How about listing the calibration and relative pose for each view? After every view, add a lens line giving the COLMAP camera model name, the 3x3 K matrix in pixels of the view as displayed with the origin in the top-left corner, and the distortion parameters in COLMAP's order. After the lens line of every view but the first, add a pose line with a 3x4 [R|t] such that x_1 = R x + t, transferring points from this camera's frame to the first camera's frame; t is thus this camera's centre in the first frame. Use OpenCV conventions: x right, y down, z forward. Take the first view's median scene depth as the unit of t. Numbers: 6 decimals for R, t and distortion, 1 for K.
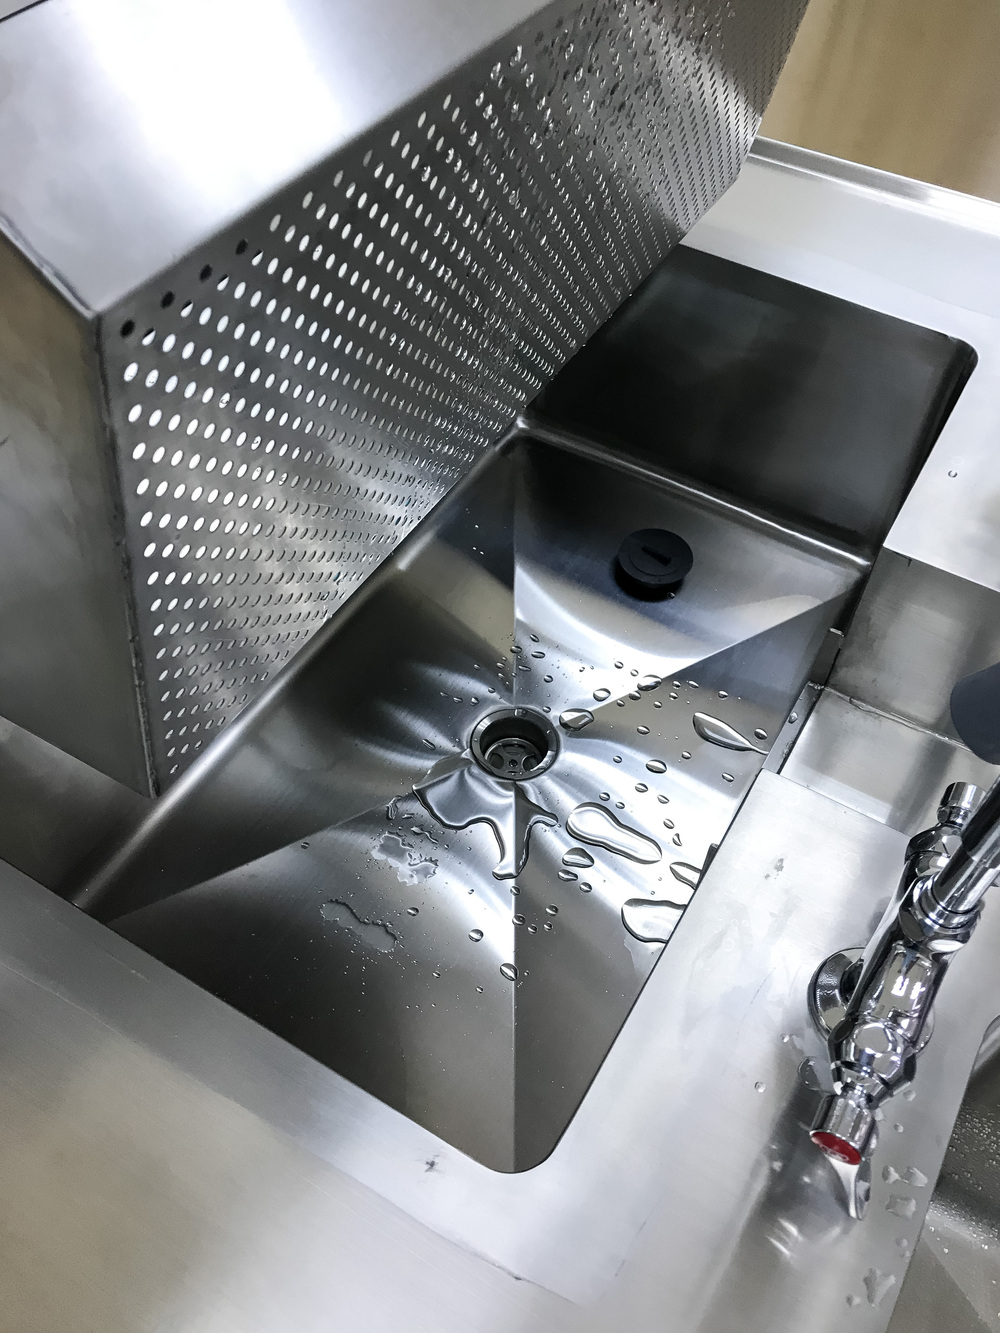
lens RADIAL K [[1104.2, 0, 500.0], [0, 1104.2, 666.5], [0, 0, 1]] dist [-0.041750, -0.002955]
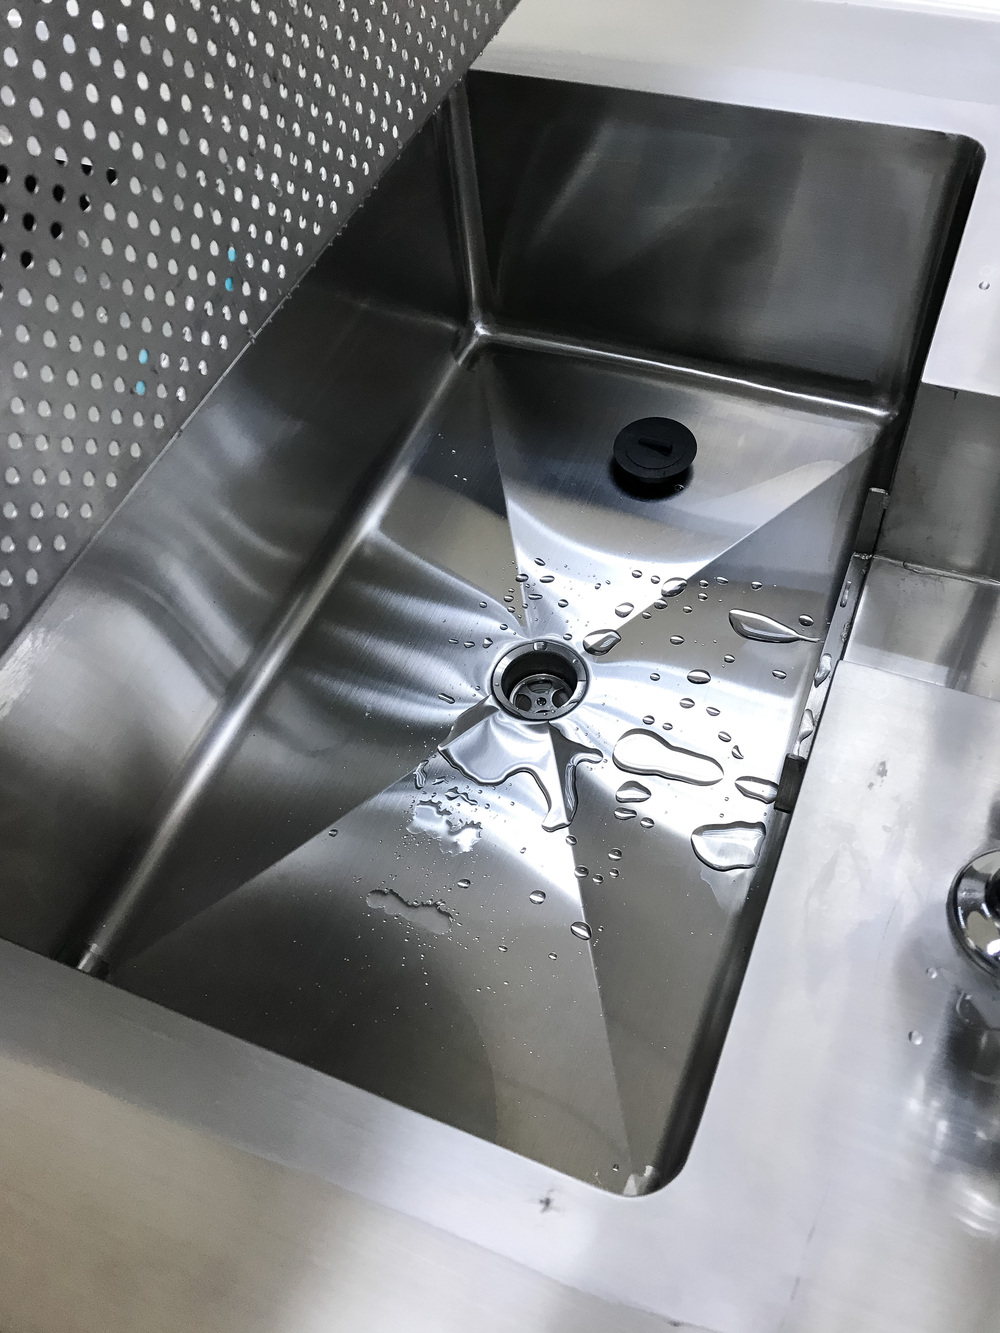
lens RADIAL K [[1104.2, 0, 500.0], [0, 1104.2, 666.5], [0, 0, 1]] dist [-0.041750, -0.002955]
pose [[0.983237, -0.182033, -0.010404, -0.007934], [0.182329, 0.981481, 0.058745, -0.000396], [-0.000482, -0.059658, 0.998219, 0.104986]]
